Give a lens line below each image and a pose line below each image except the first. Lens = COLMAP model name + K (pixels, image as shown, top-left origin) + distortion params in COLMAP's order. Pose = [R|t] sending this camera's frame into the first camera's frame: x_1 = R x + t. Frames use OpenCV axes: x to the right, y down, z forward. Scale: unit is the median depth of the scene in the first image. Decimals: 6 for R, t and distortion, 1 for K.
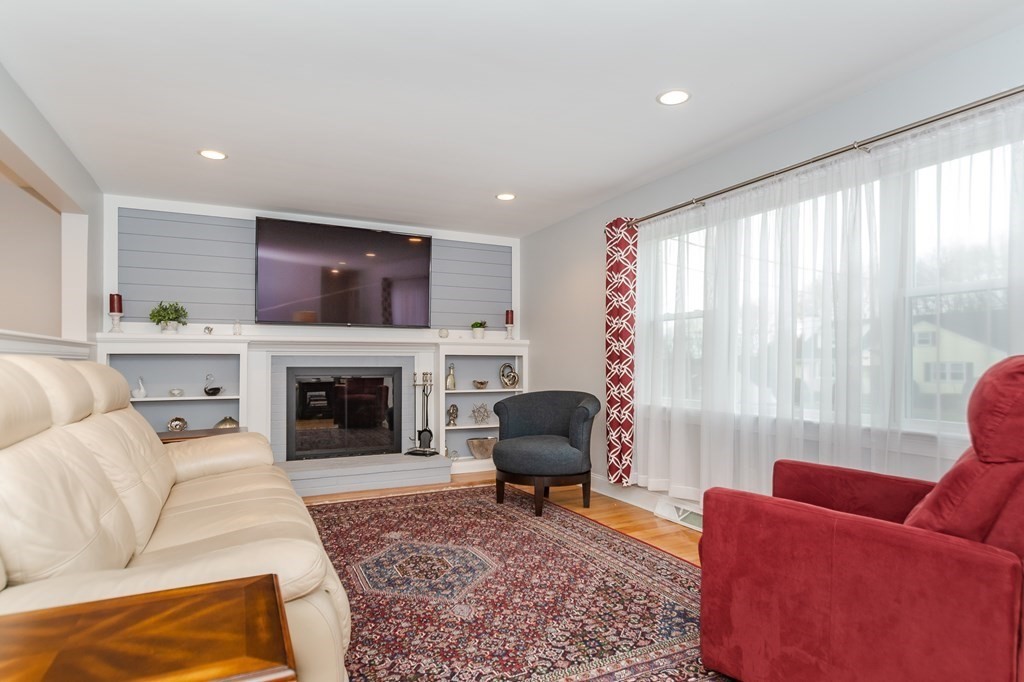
lens RADIAL K [[552.1, 0, 512.0], [0, 552.1, 341.0], [0, 0, 1]] dist [-0.057920, -0.000074]
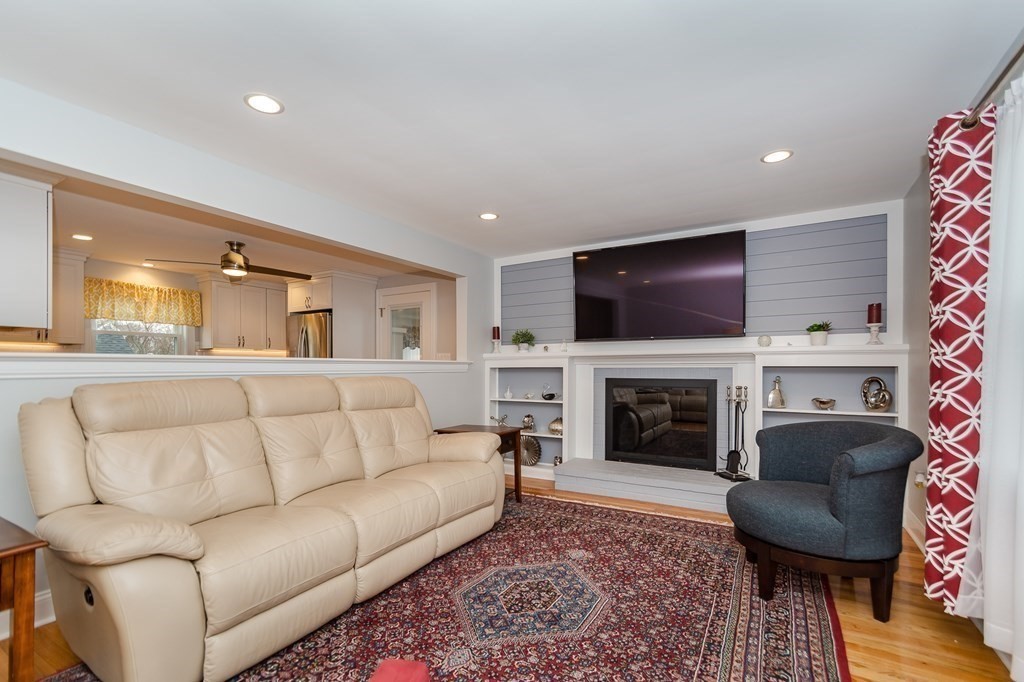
lens RADIAL K [[454.7, 0, 511.8], [0, 454.7, 361.5], [0, 0, 1]] dist [0.000084, 0.000134]
pose [[0.535226, -0.011075, -0.844637, 0.320061], [0.033410, 0.999409, 0.008067, -0.001295], [0.844048, -0.032537, 0.535279, 0.362863]]
